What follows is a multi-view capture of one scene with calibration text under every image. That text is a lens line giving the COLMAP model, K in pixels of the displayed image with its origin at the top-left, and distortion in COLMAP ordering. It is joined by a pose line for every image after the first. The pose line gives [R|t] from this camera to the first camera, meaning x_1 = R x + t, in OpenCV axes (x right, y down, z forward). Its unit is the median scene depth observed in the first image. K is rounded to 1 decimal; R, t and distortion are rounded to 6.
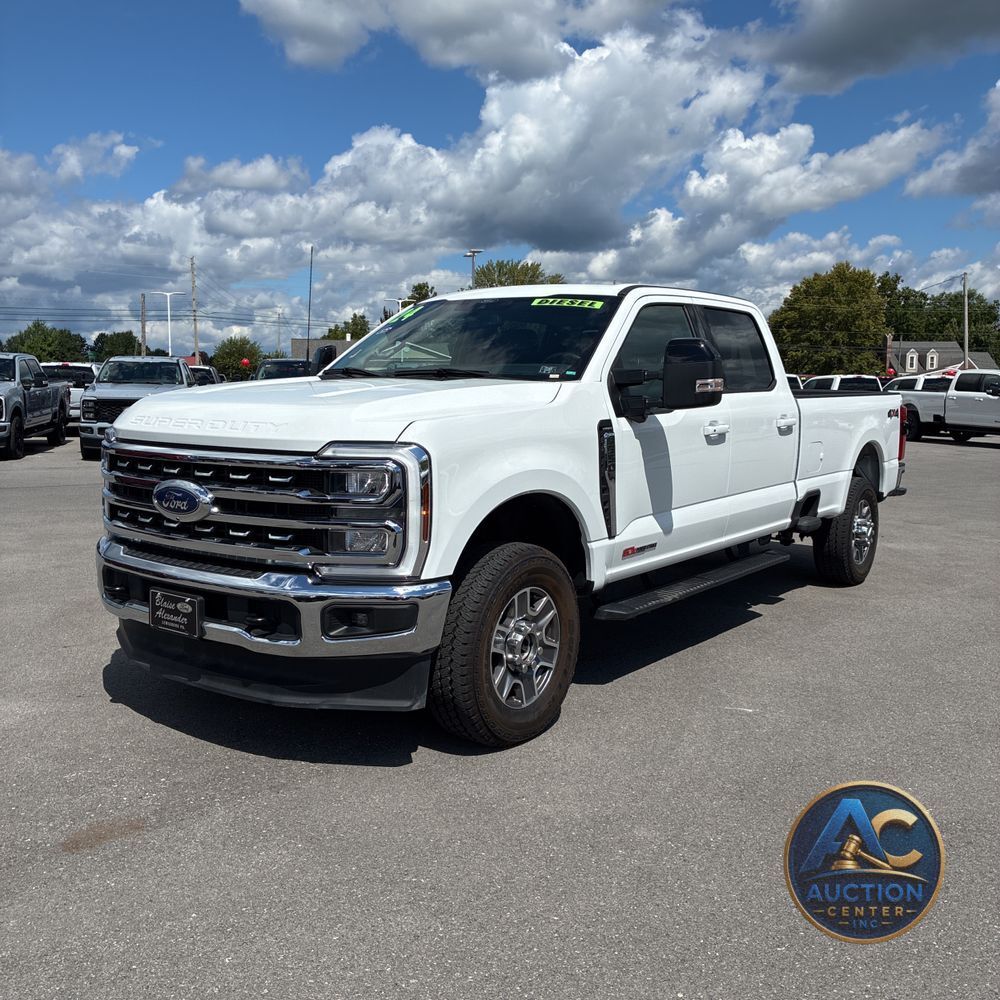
lens RADIAL K [[1011.4, 0, 497.9], [0, 1011.4, 469.2], [0, 0, 1]] dist [0.046343, 0.010119]
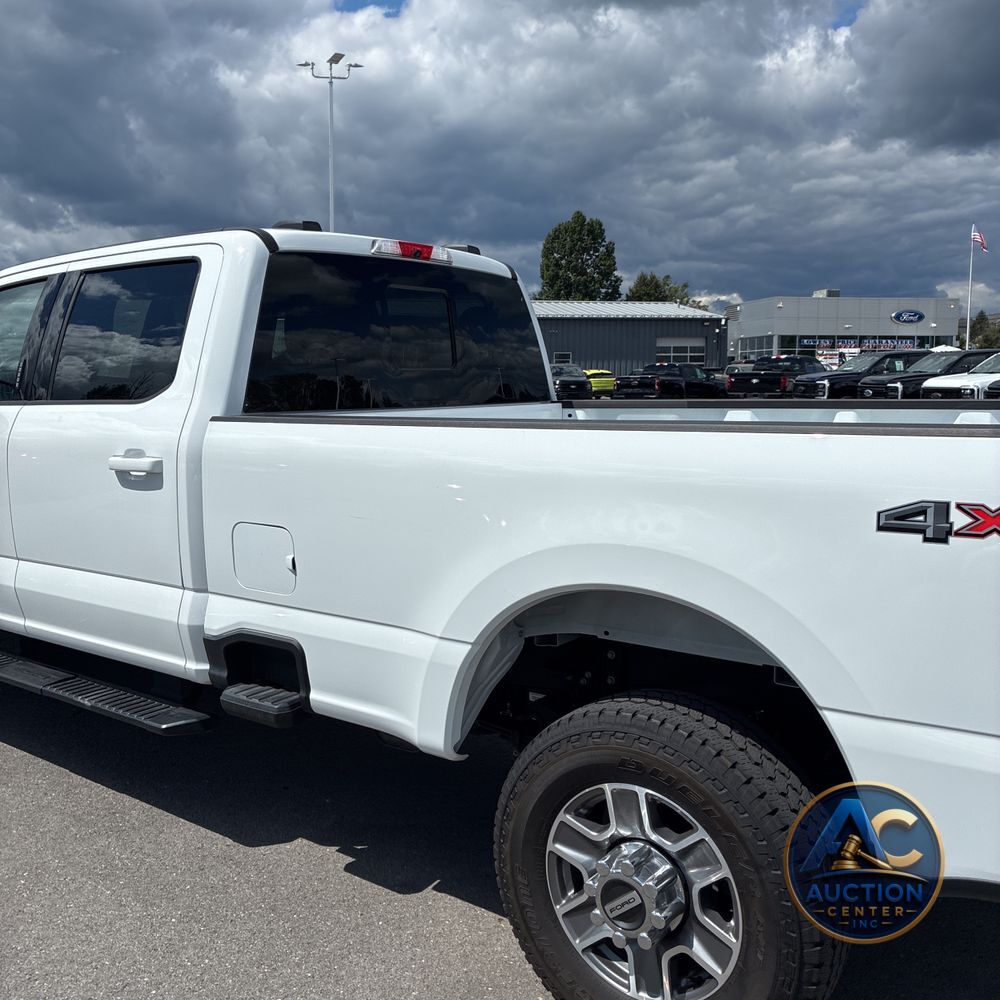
lens RADIAL K [[1043.9, 0, 500.0], [0, 1043.9, 500.0], [0, 0, 1]] dist [0.006819, 0.026880]
pose [[-0.034286, 0.102172, -0.994176, 1.052495], [-0.076400, 0.991582, 0.104540, -0.126631], [0.996488, 0.079540, -0.026191, 1.561632]]
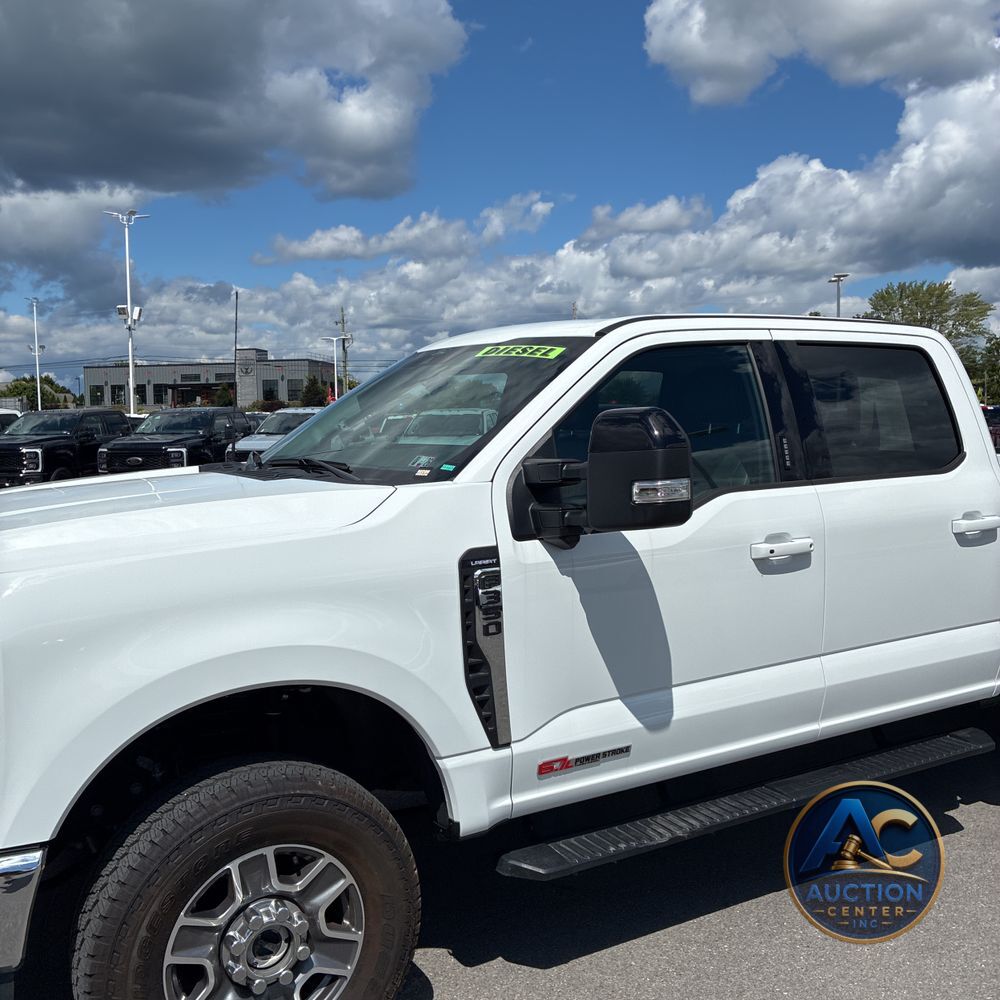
lens RADIAL K [[1027.1, 0, 501.8], [0, 1027.1, 485.1], [0, 0, 1]] dist [-0.028285, 0.115942]
pose [[0.927590, 0.001023, -0.373599, 0.325228], [-0.009201, 0.999755, -0.020108, -0.070545], [0.373487, 0.022089, 0.927372, 0.427312]]
